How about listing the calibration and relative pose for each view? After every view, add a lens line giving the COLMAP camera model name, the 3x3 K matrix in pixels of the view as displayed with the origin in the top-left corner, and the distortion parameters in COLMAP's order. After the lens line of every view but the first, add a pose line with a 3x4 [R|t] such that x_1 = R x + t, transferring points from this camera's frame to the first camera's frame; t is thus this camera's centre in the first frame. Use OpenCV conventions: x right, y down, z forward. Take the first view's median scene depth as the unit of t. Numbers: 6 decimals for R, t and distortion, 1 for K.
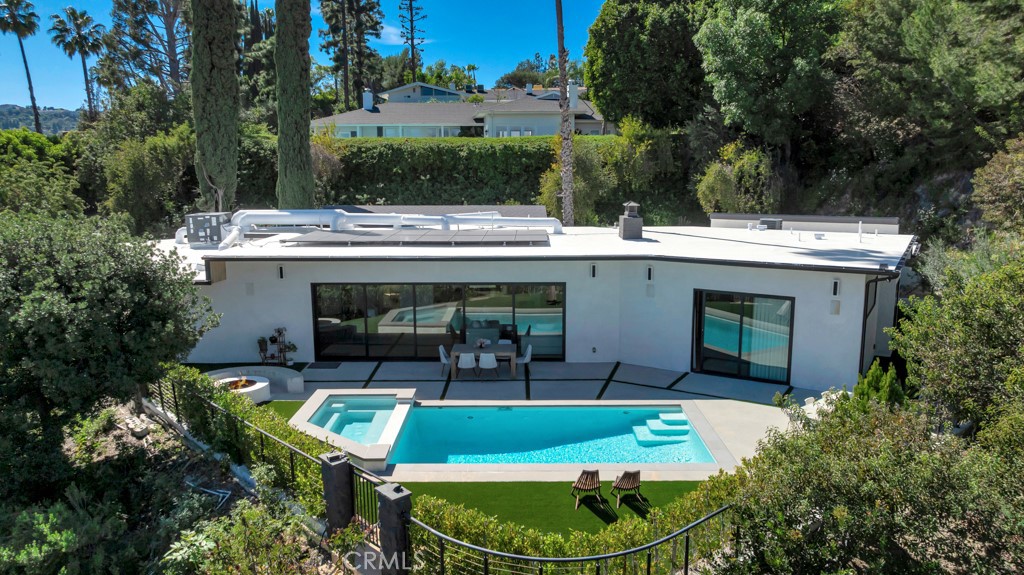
lens RADIAL K [[709.7, 0, 510.6], [0, 709.7, 289.5], [0, 0, 1]] dist [-0.011575, 0.006133]
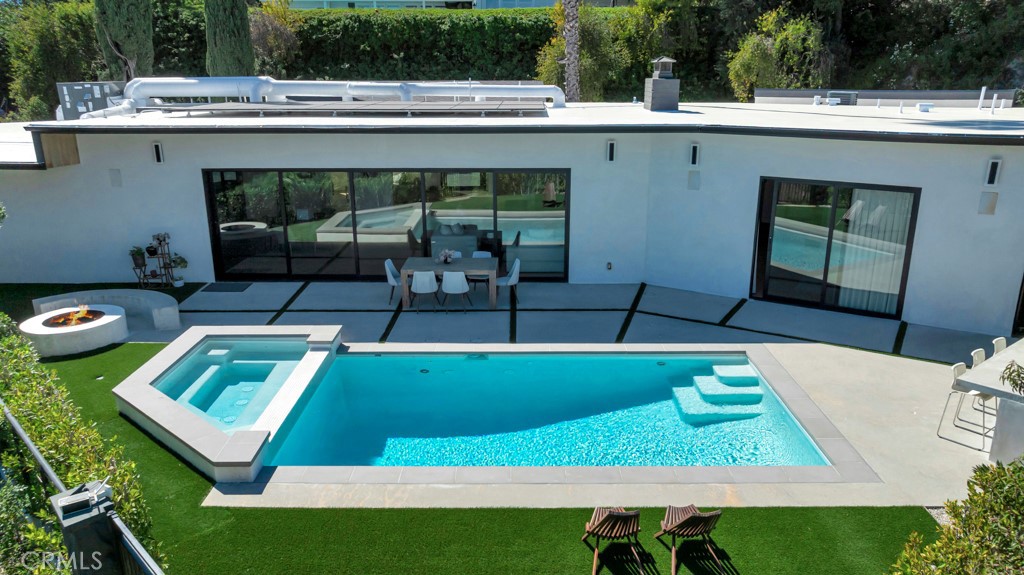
lens RADIAL K [[709.7, 0, 509.6], [0, 709.7, 288.2], [0, 0, 1]] dist [-0.011575, 0.006133]
pose [[0.999995, 0.002543, 0.001920, 0.017059], [-0.002759, 0.992475, 0.122414, 0.020347], [-0.001594, -0.122419, 0.992477, 0.291418]]
